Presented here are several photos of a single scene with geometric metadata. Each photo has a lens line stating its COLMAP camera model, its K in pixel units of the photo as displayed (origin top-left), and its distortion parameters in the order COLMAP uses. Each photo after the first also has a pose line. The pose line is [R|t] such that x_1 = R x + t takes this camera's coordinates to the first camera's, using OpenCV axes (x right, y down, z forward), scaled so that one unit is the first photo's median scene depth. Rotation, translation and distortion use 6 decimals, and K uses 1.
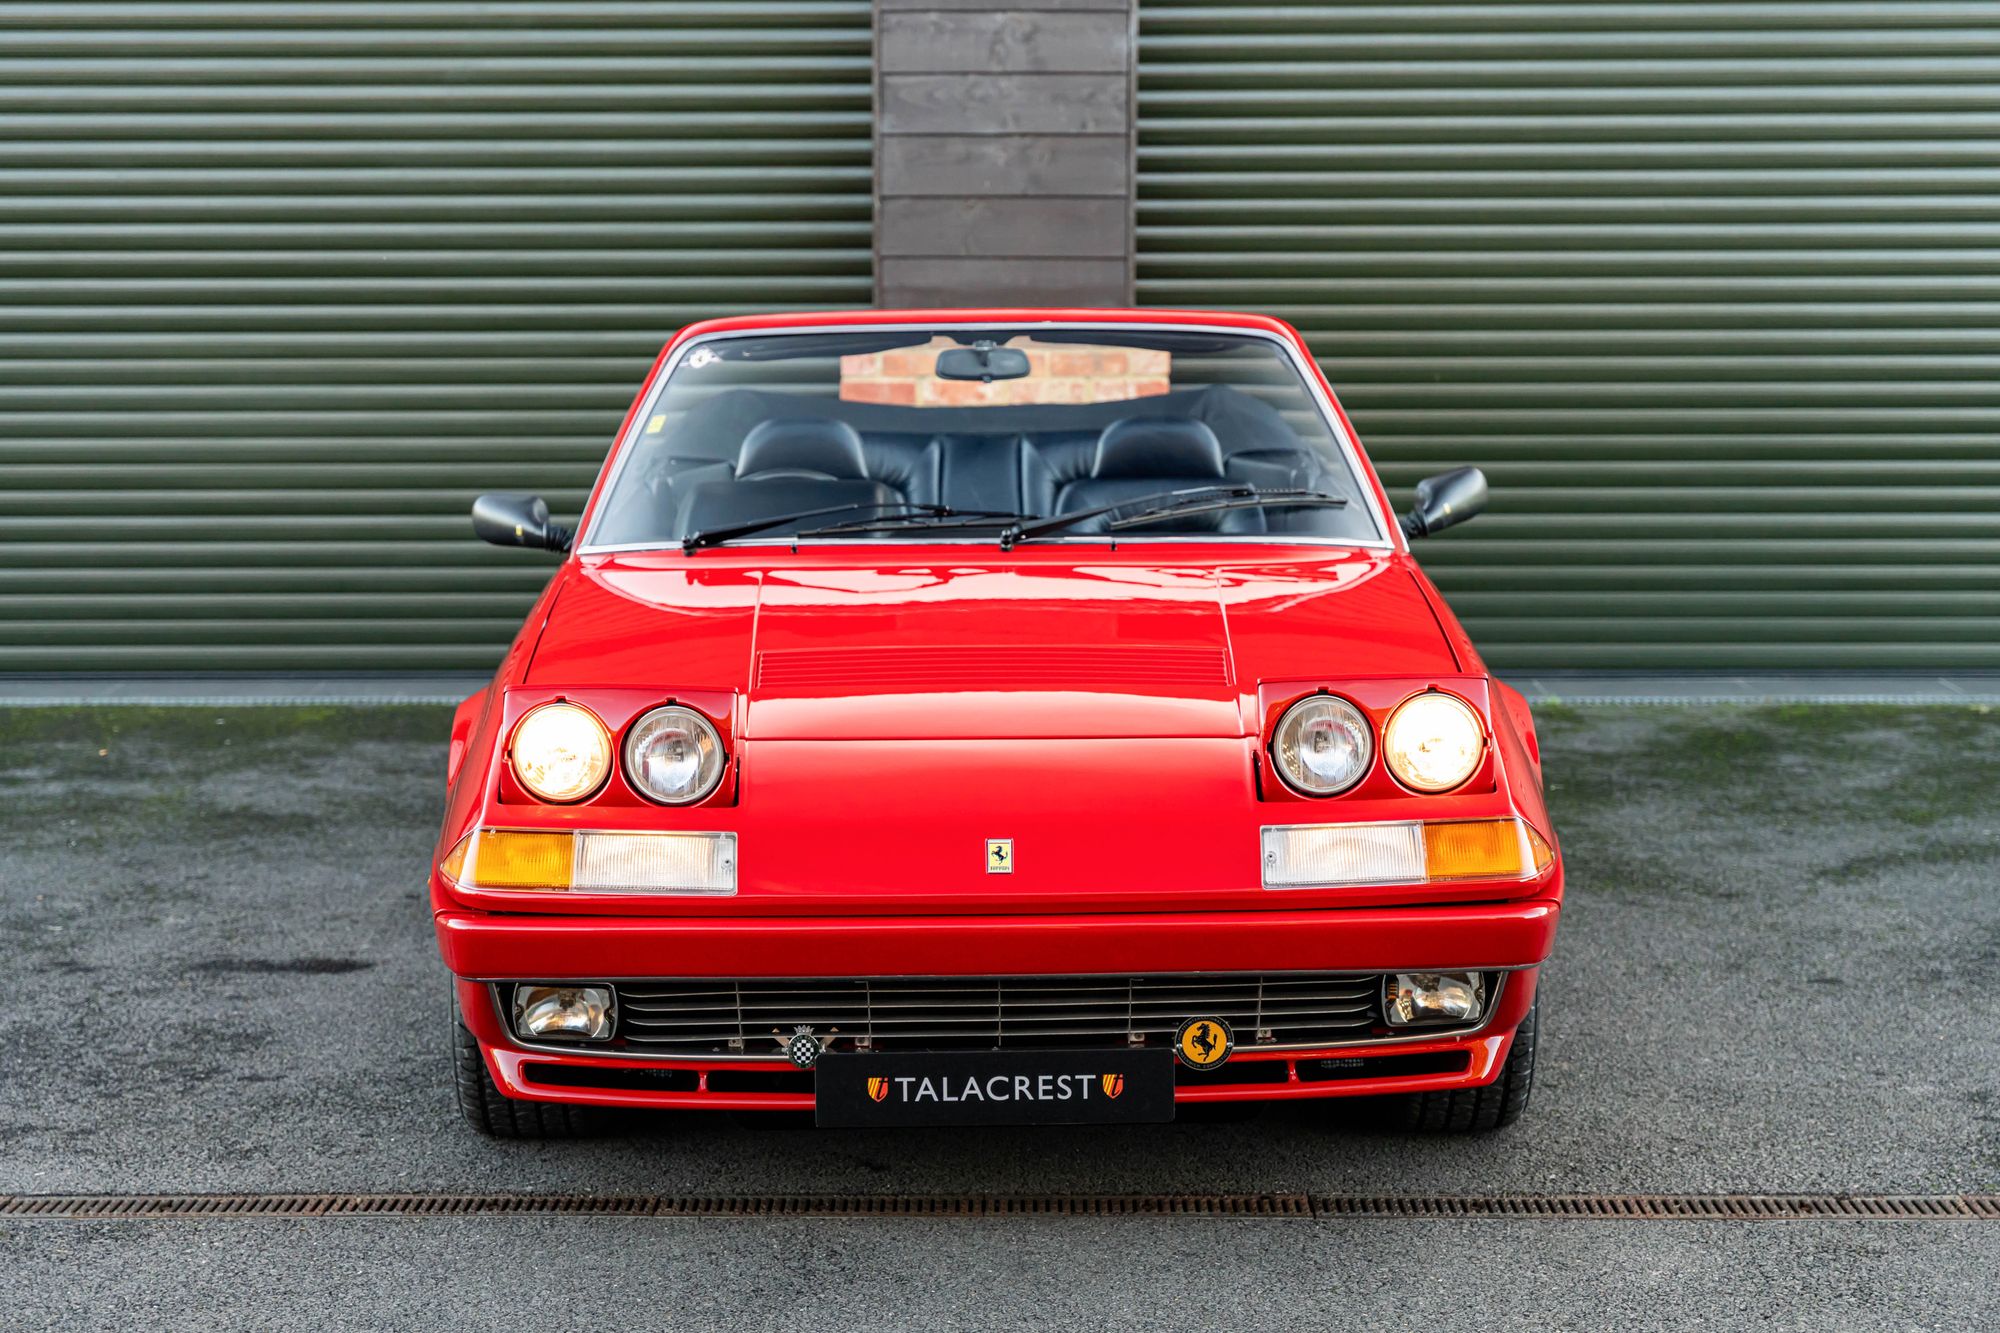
lens RADIAL K [[3743.7, 0, 1006.9], [0, 3743.7, 667.8], [0, 0, 1]] dist [0.053947, 0.023300]
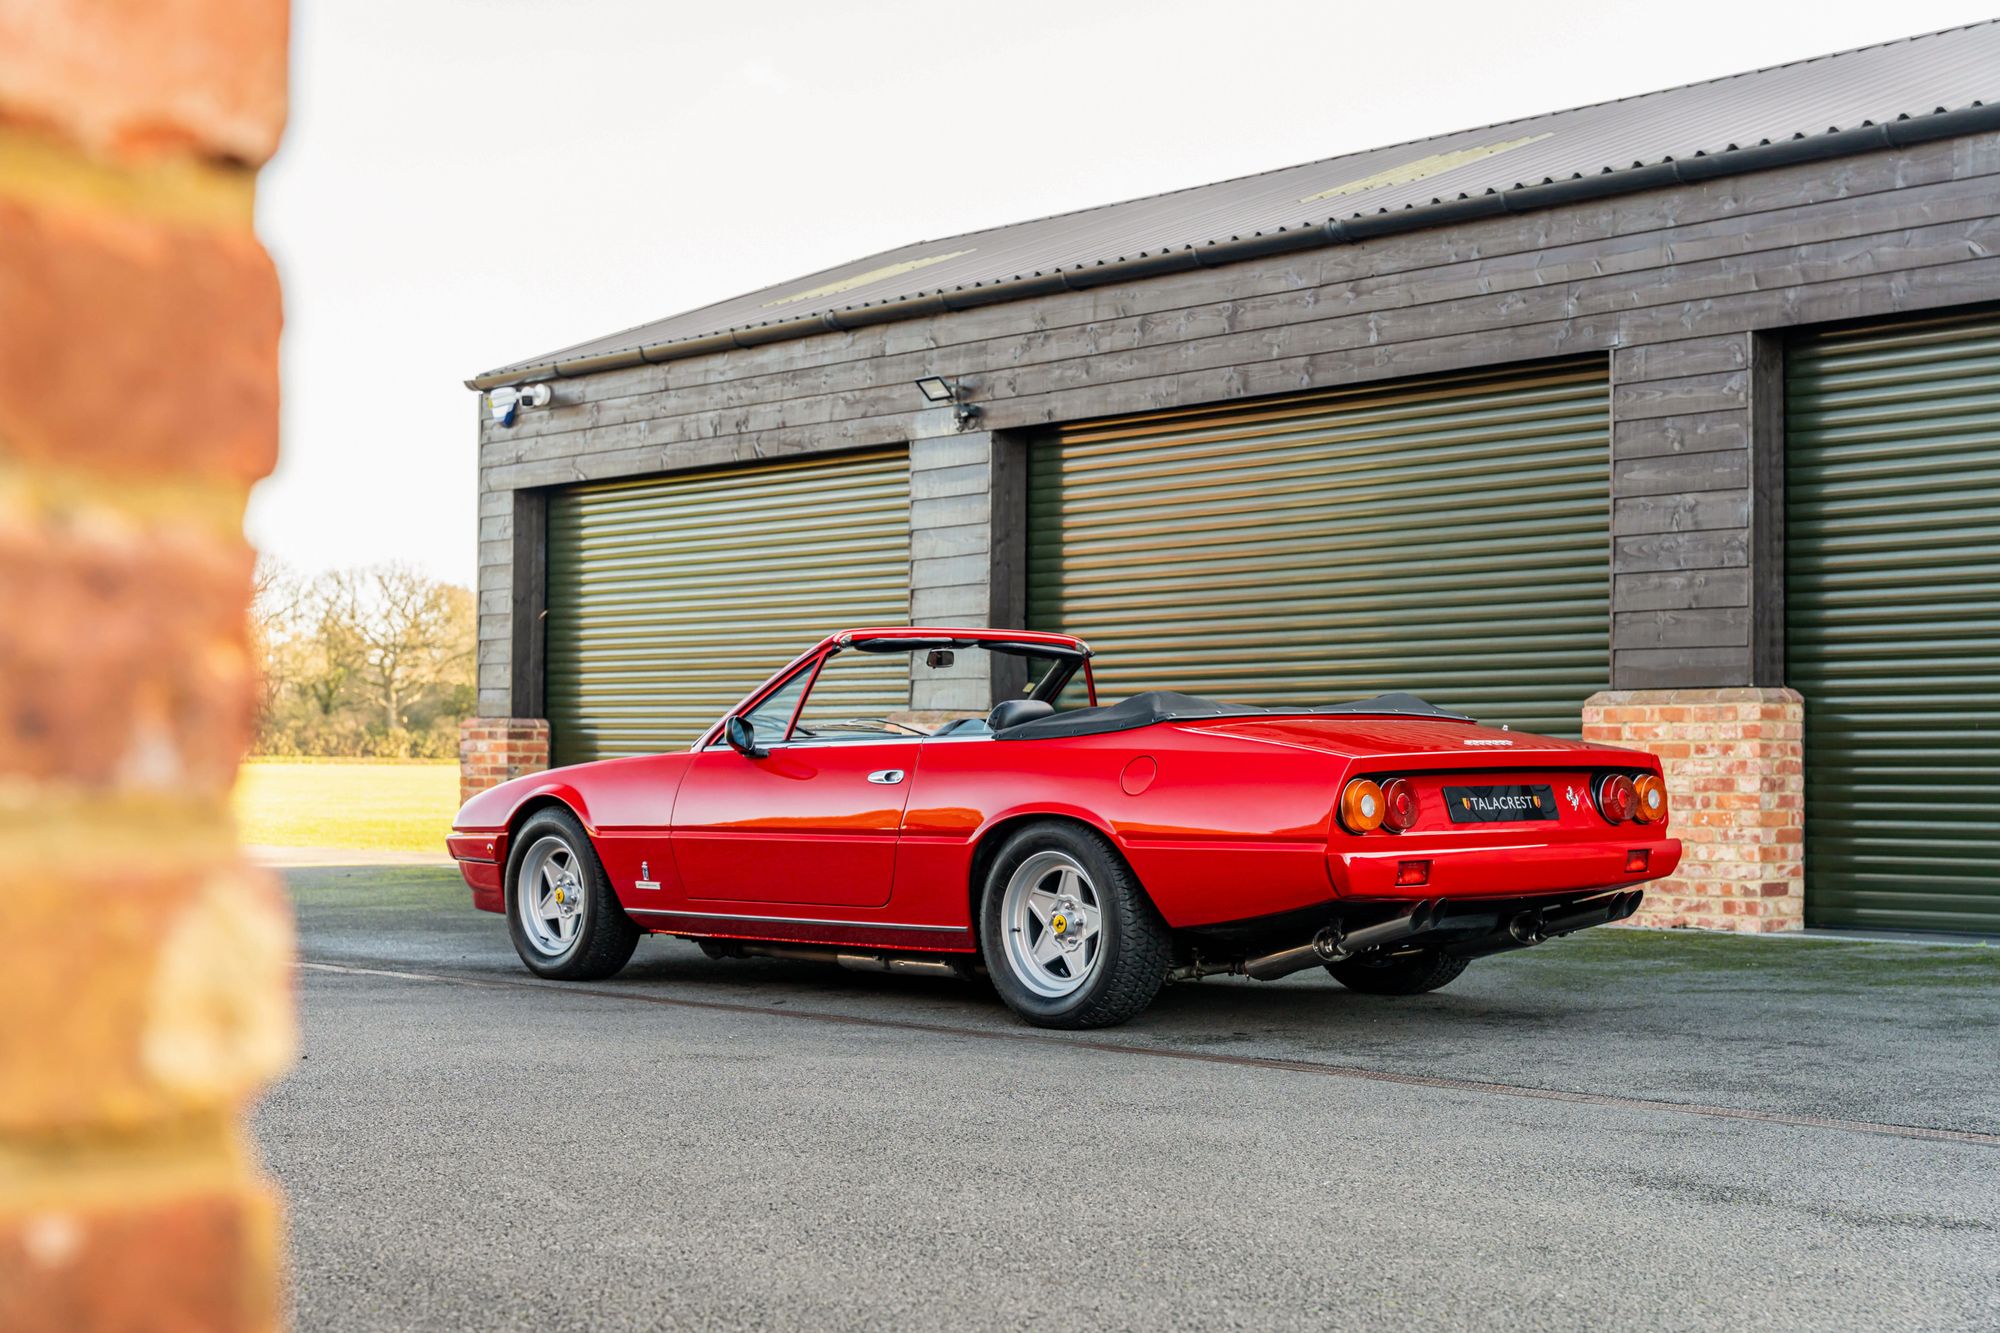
lens RADIAL K [[2939.7, 0, 996.1], [0, 2939.7, 670.8], [0, 0, 1]] dist [0.024326, 0.066719]
pose [[0.681822, -0.021191, -0.731211, 1.118142], [-0.096574, 0.988224, -0.118690, 0.117132], [0.725115, 0.151541, 0.671746, -0.051946]]
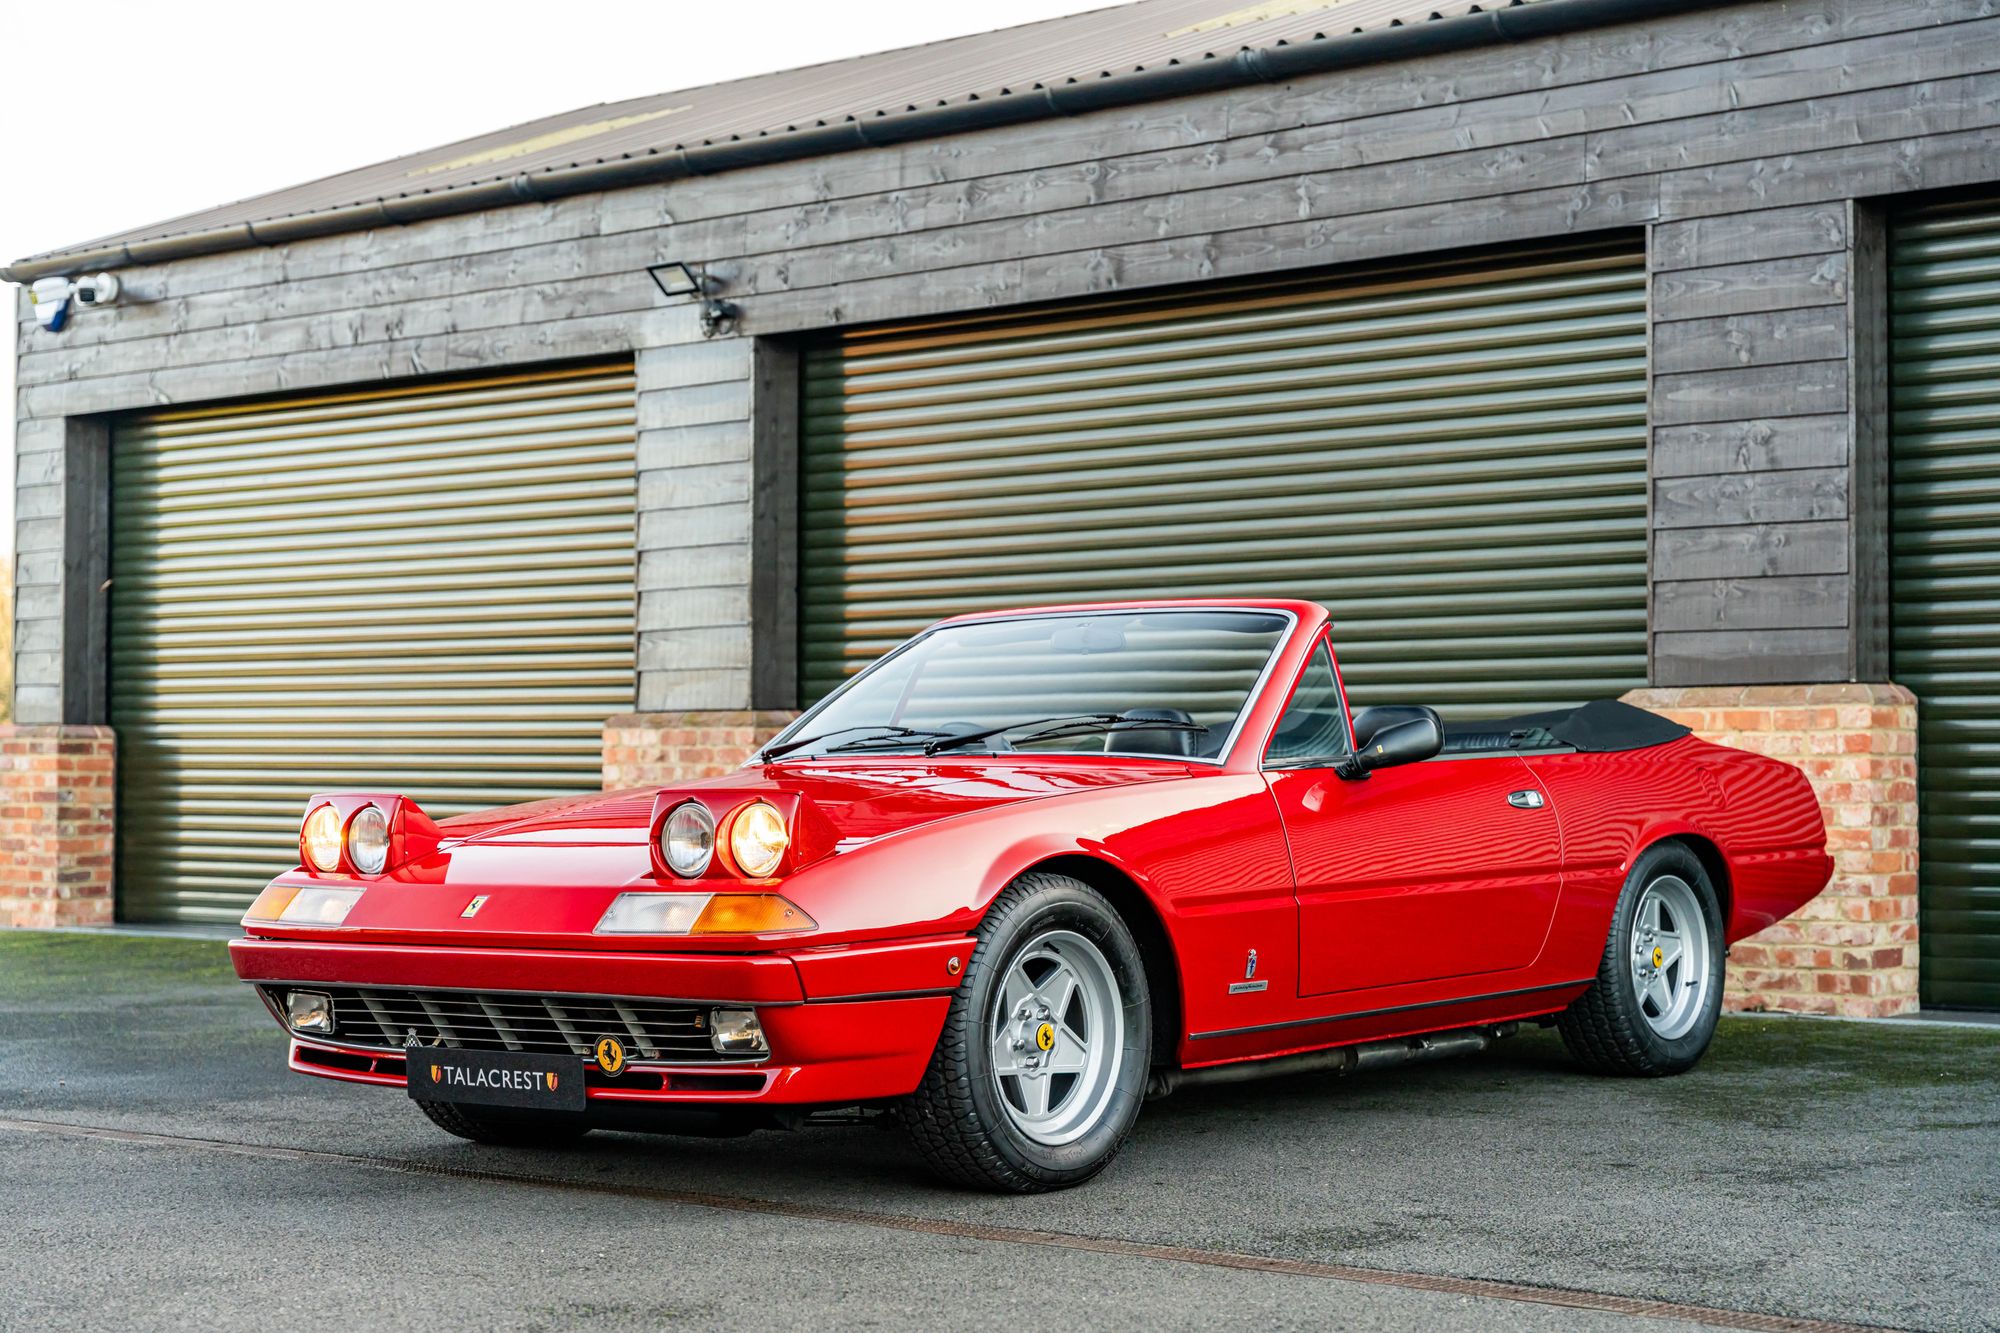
lens RADIAL K [[3380.7, 0, 1010.9], [0, 3380.7, 665.0], [0, 0, 1]] dist [0.044595, 0.013882]
pose [[0.773094, -0.020507, -0.633959, 0.768790], [-0.080122, 0.988314, -0.129676, 0.086741], [0.629210, 0.151046, 0.762417, 0.101819]]
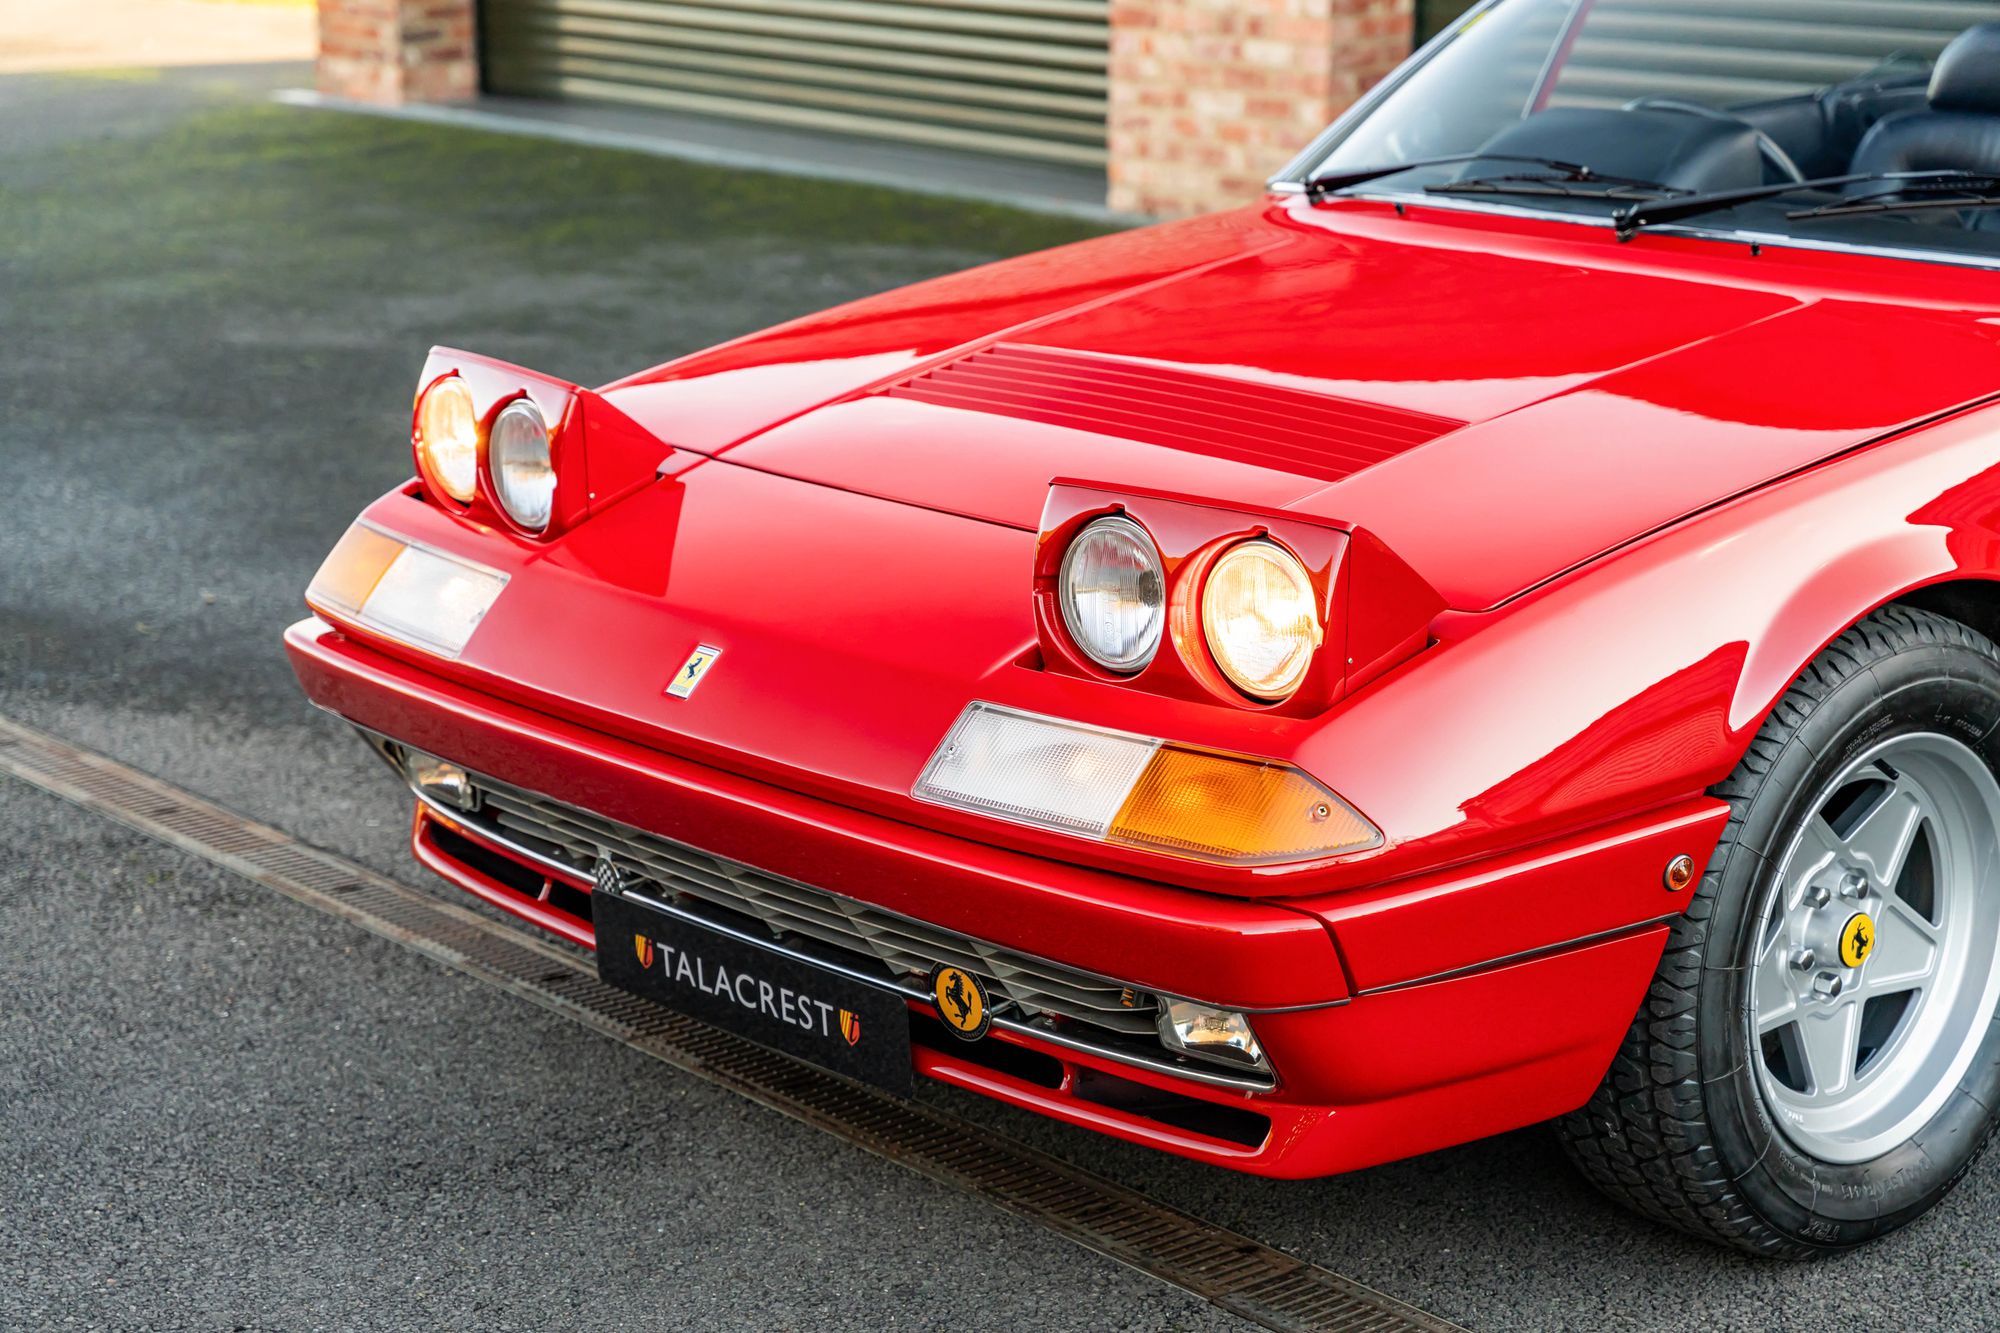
lens RADIAL K [[3743.7, 0, 1006.9], [0, 3743.7, 667.8], [0, 0, 1]] dist [0.053947, 0.023300]
pose [[0.657929, 0.182092, -0.730734, 0.434834], [-0.087953, 0.982266, 0.165581, -0.057159], [0.747926, -0.044670, 0.662277, 0.453494]]
